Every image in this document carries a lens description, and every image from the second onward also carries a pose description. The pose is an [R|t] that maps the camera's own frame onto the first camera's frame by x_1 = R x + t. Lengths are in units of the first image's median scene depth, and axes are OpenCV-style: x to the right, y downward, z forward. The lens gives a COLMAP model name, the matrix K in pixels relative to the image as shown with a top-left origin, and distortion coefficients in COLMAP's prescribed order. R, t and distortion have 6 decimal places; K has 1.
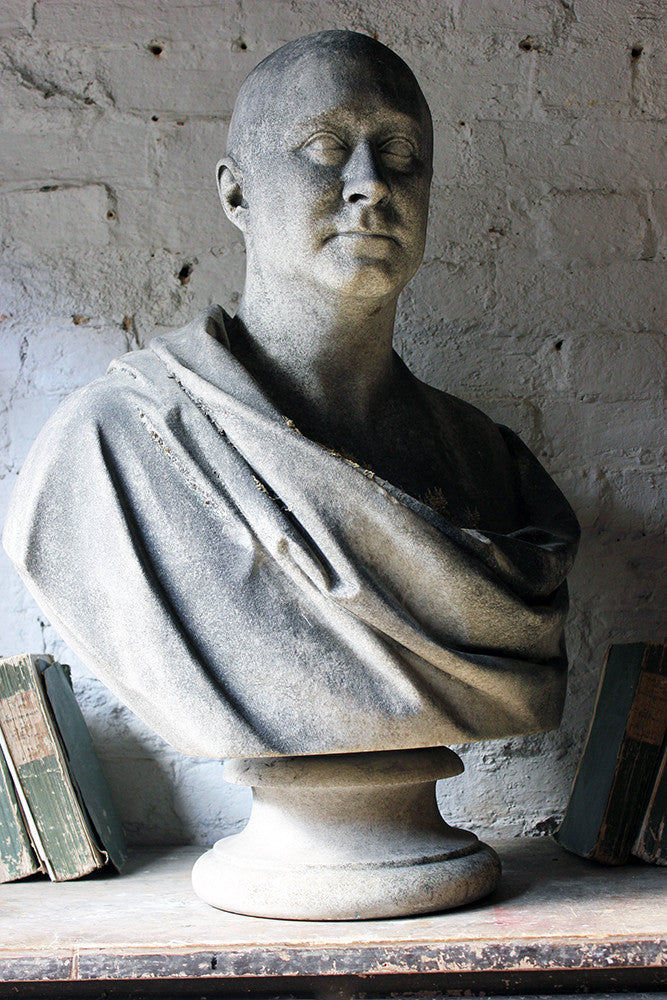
lens RADIAL K [[1508.7, 0, 330.2], [0, 1508.7, 504.0], [0, 0, 1]] dist [-0.023884, 0.098729]
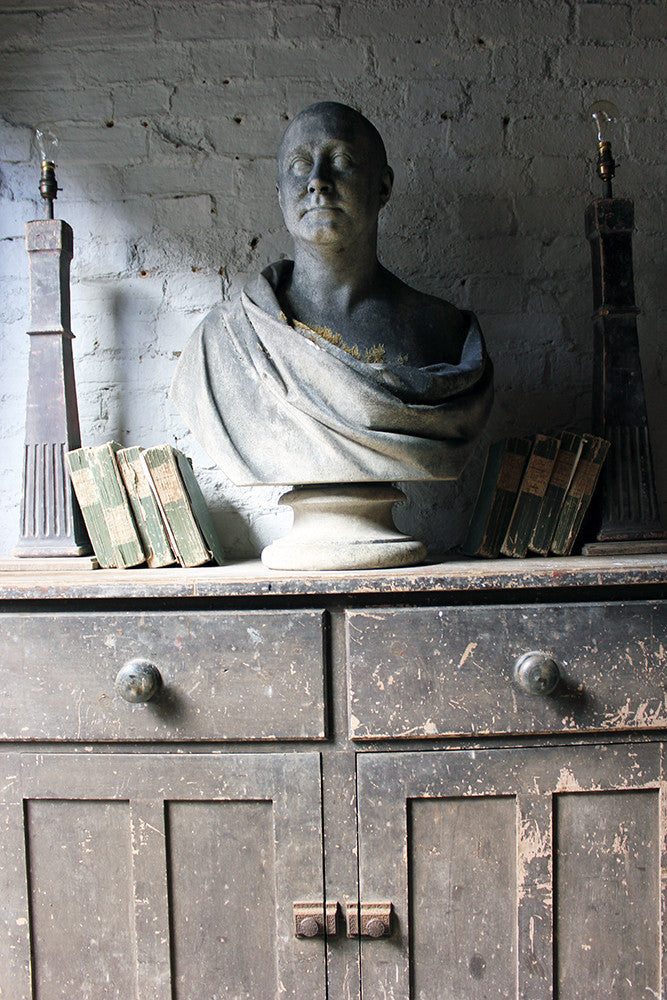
lens RADIAL K [[886.1, 0, 333.0], [0, 886.1, 503.9], [0, 0, 1]] dist [-0.141885, 0.132264]
pose [[0.999919, -0.001395, -0.012683, 0.009907], [0.002127, 0.998323, 0.057858, 0.096189], [0.012581, -0.057881, 0.998244, -0.053137]]
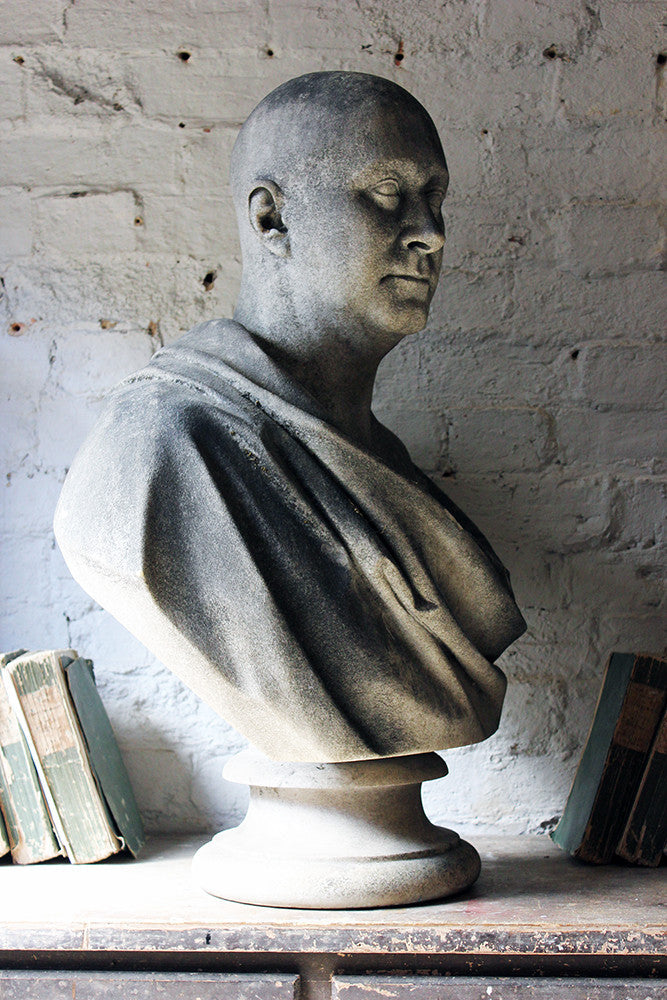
lens RADIAL K [[1824.1, 0, 335.4], [0, 1824.1, 507.6], [0, 0, 1]] dist [0.034196, 0.050479]
pose [[0.998329, 0.018032, -0.054908, 0.060038], [-0.015508, 0.998818, 0.046062, -0.056863], [0.055674, -0.045133, 0.997428, -0.238735]]
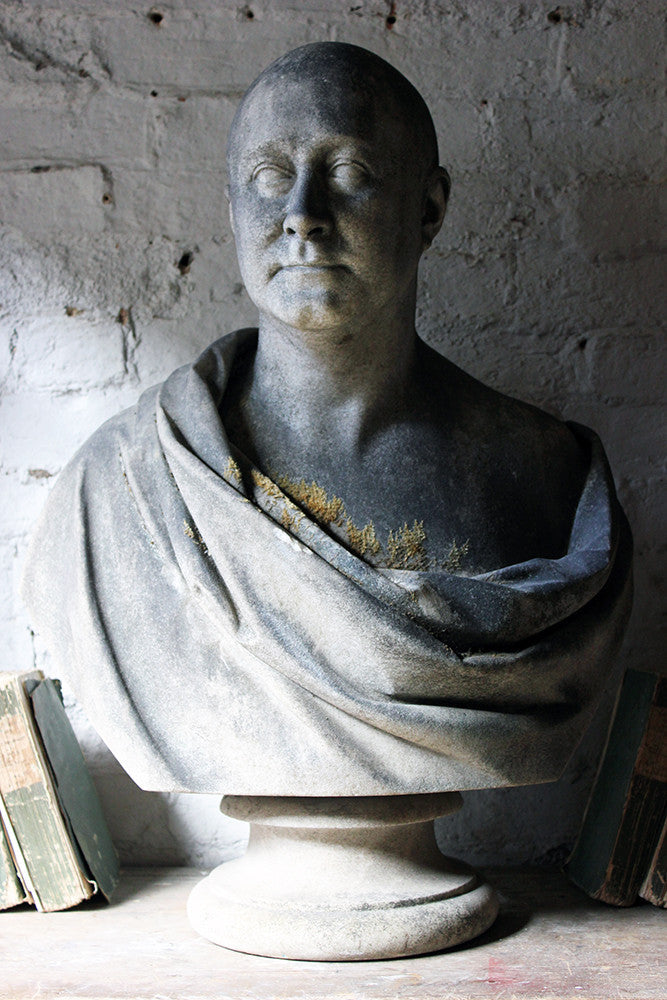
lens RADIAL K [[1685.3, 0, 336.6], [0, 1685.3, 499.7], [0, 0, 1]] dist [-0.006636, 0.146730]
pose [[0.999687, 0.014808, -0.020153, 0.021215], [-0.013539, 0.998001, 0.061728, -0.071754], [0.021027, -0.061435, 0.997890, -0.053356]]
